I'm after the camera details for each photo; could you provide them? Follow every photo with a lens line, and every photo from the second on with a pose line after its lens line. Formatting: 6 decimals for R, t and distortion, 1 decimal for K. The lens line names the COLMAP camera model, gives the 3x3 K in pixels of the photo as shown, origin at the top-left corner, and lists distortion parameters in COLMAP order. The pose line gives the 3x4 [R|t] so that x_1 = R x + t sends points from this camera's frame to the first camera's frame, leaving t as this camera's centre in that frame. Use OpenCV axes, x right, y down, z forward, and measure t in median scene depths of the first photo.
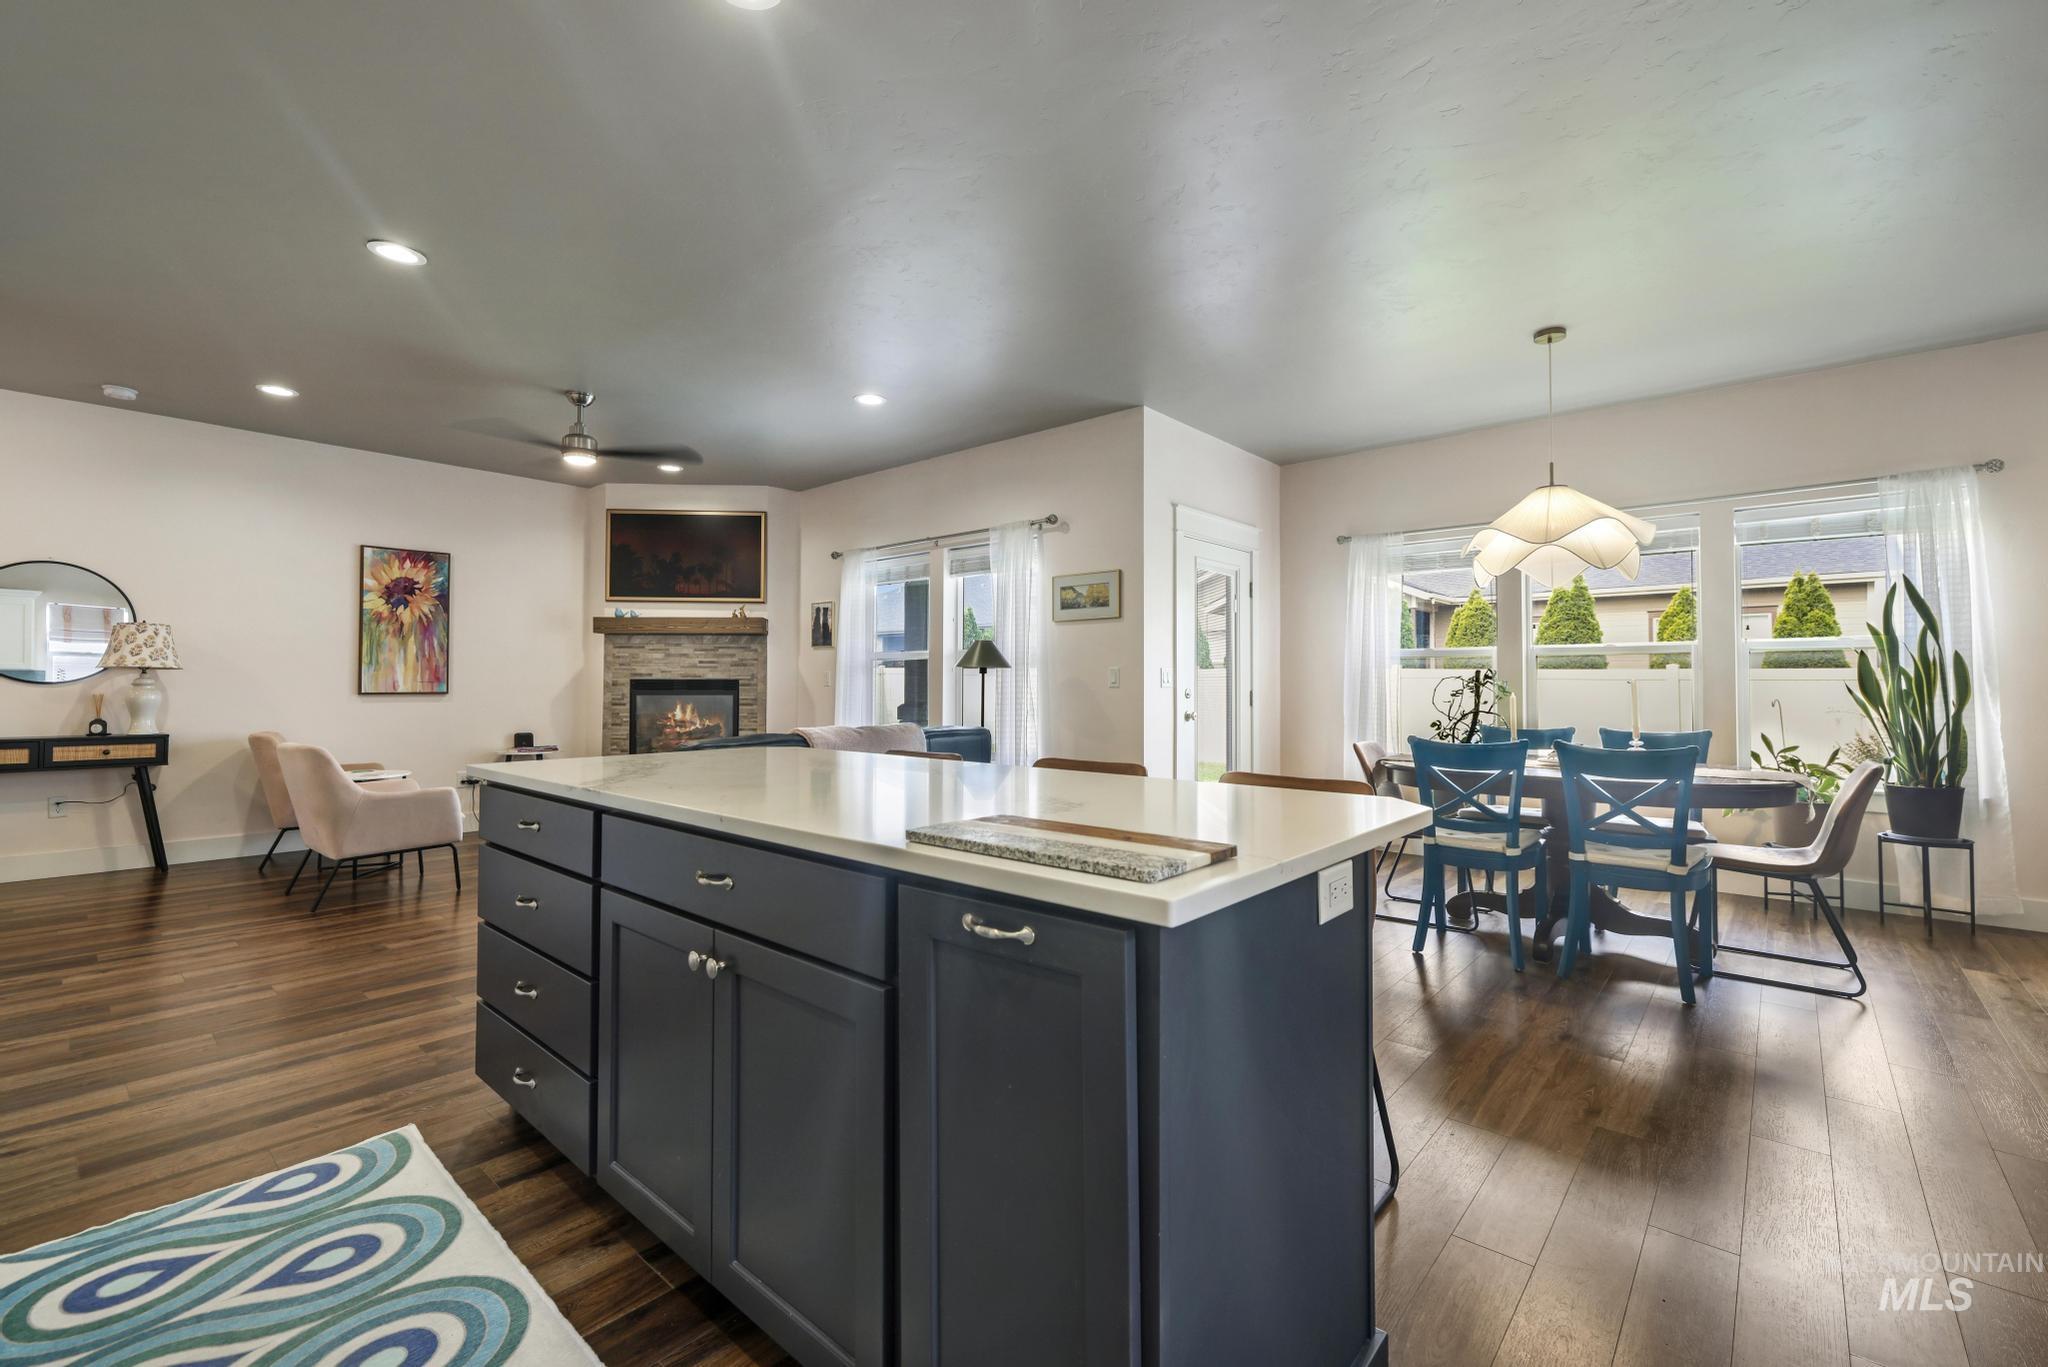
lens RADIAL K [[870.1, 0, 1018.8], [0, 870.1, 664.2], [0, 0, 1]] dist [-0.000354, 0.000340]
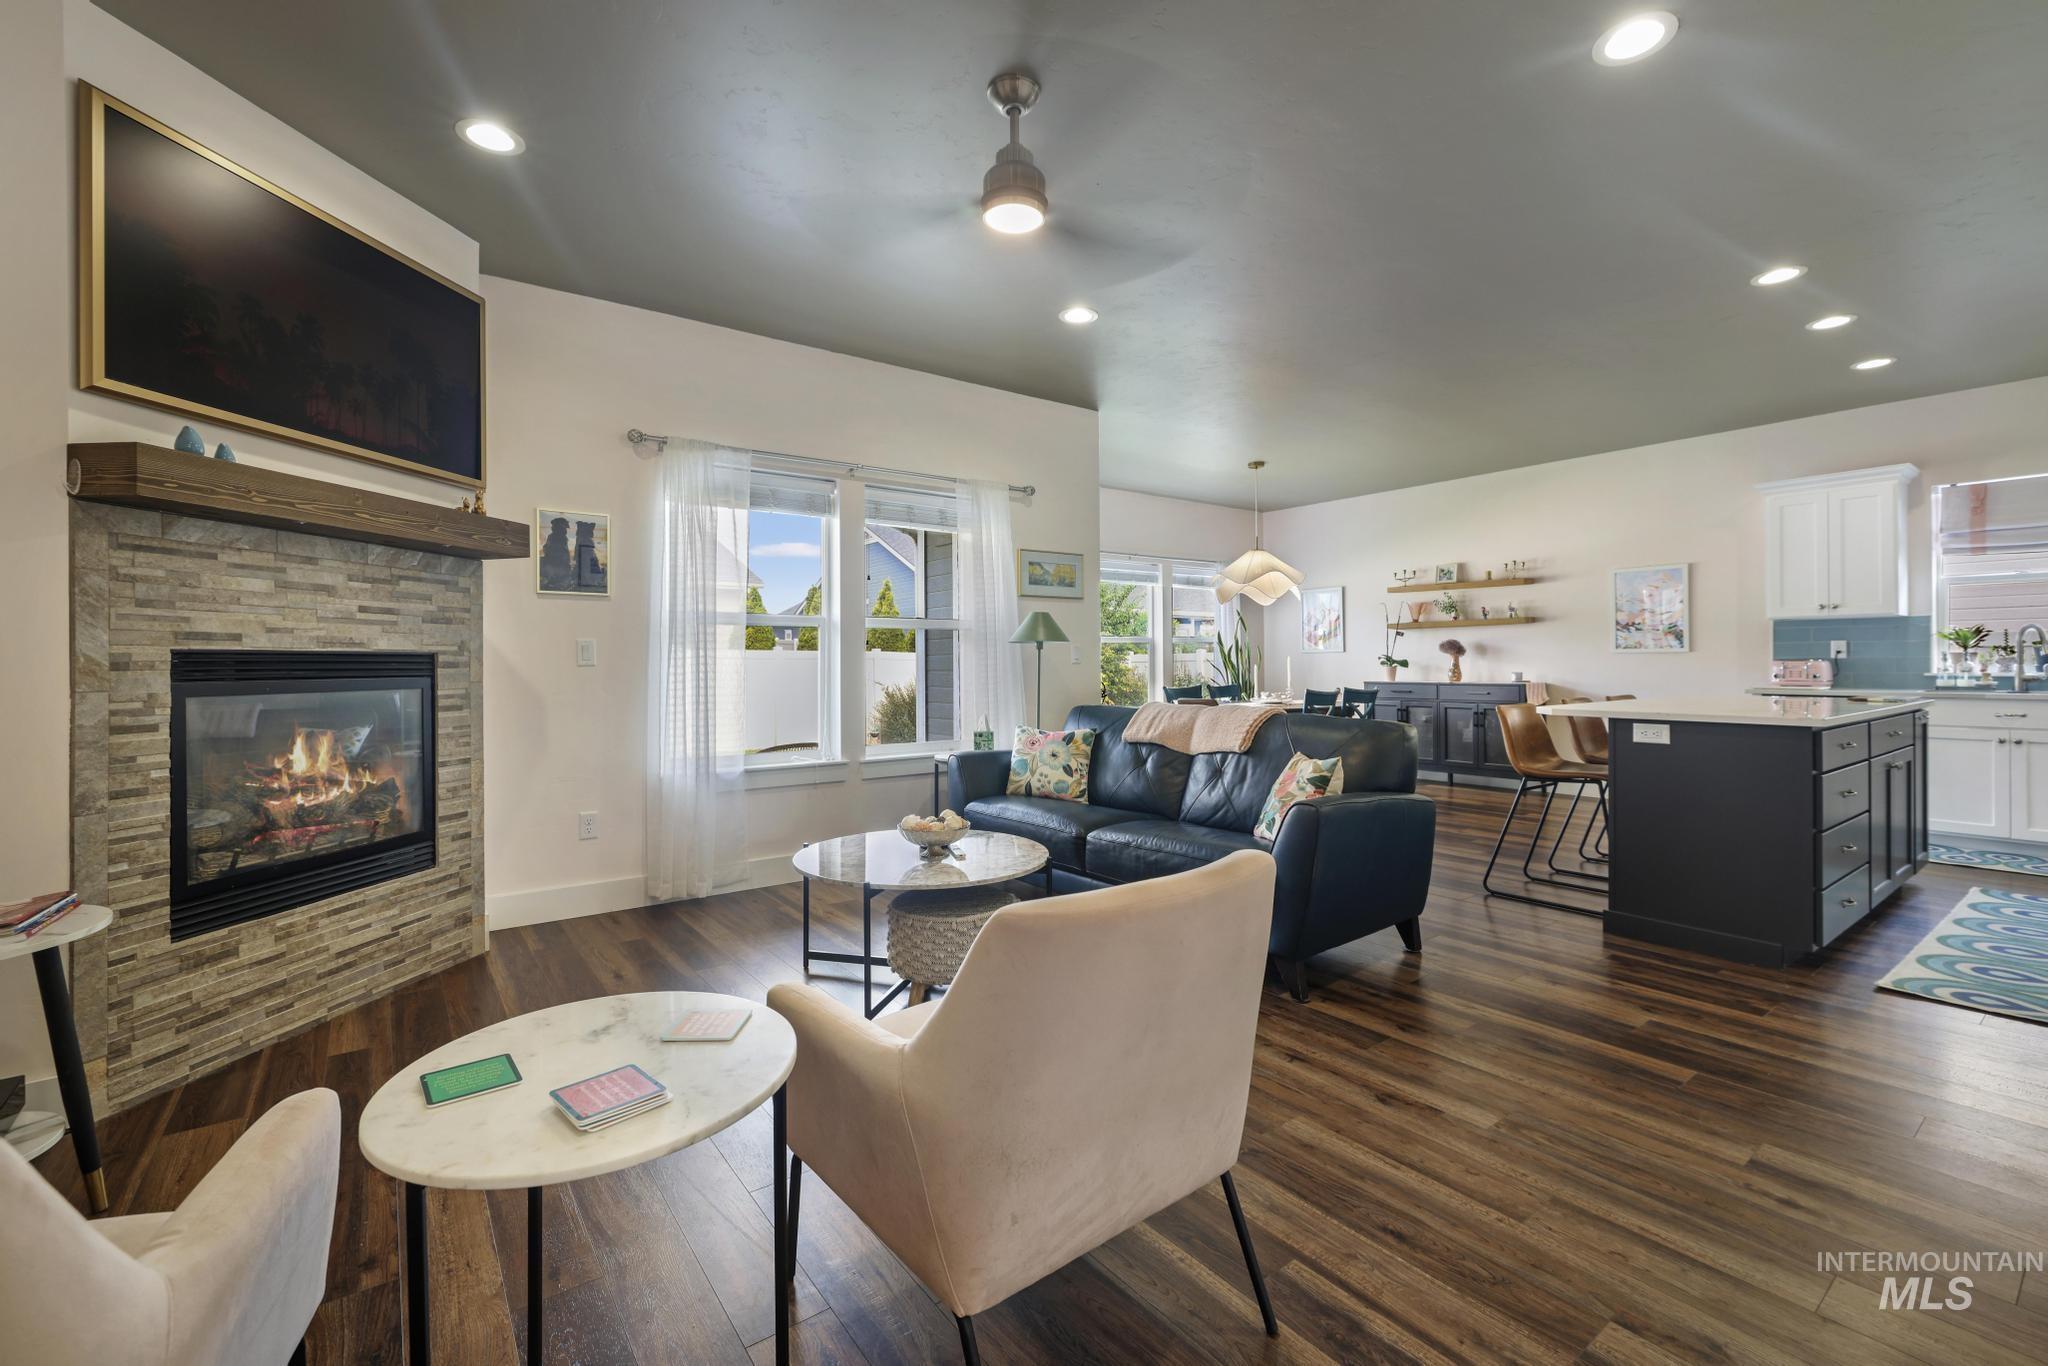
lens RADIAL K [[867.9, 0, 1020.8], [0, 867.9, 659.4], [0, 0, 1]] dist [0.000455, -0.000005]
pose [[0.207210, -0.000131, 0.978296, -0.760631], [-0.018197, 0.999826, 0.003988, 0.014863], [-0.978127, -0.018628, 0.207172, 0.673053]]
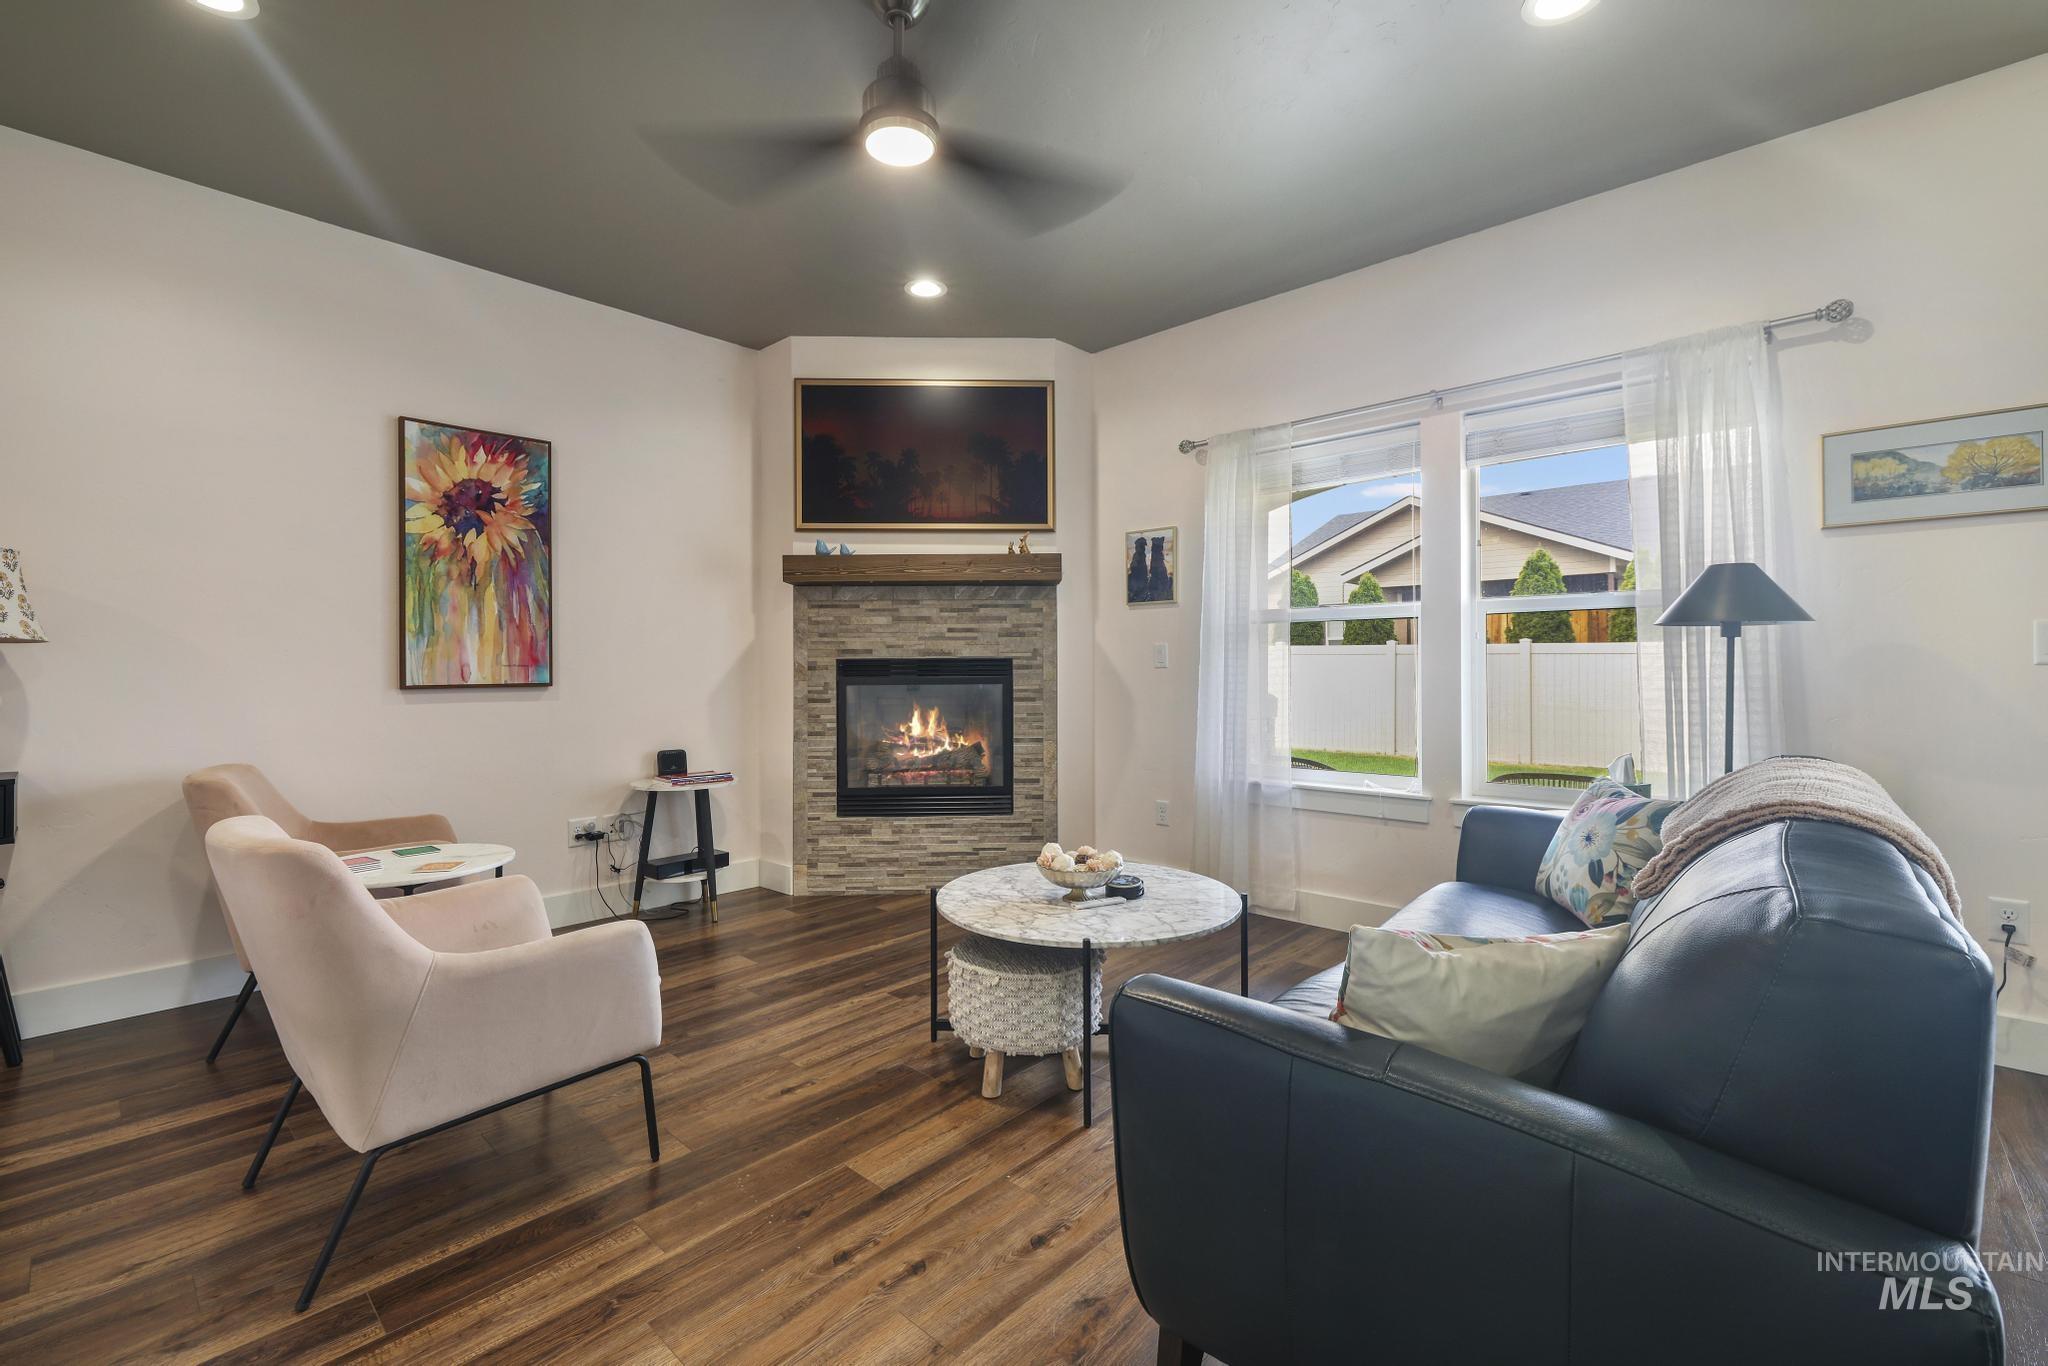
lens RADIAL K [[870.1, 0, 1018.8], [0, 870.1, 663.7], [0, 0, 1]] dist [-0.000354, 0.000340]
pose [[0.999714, -0.007702, -0.022635, -0.332114], [0.008133, 0.999786, 0.019006, 0.010749], [0.022484, -0.019185, 0.999563, 0.428893]]
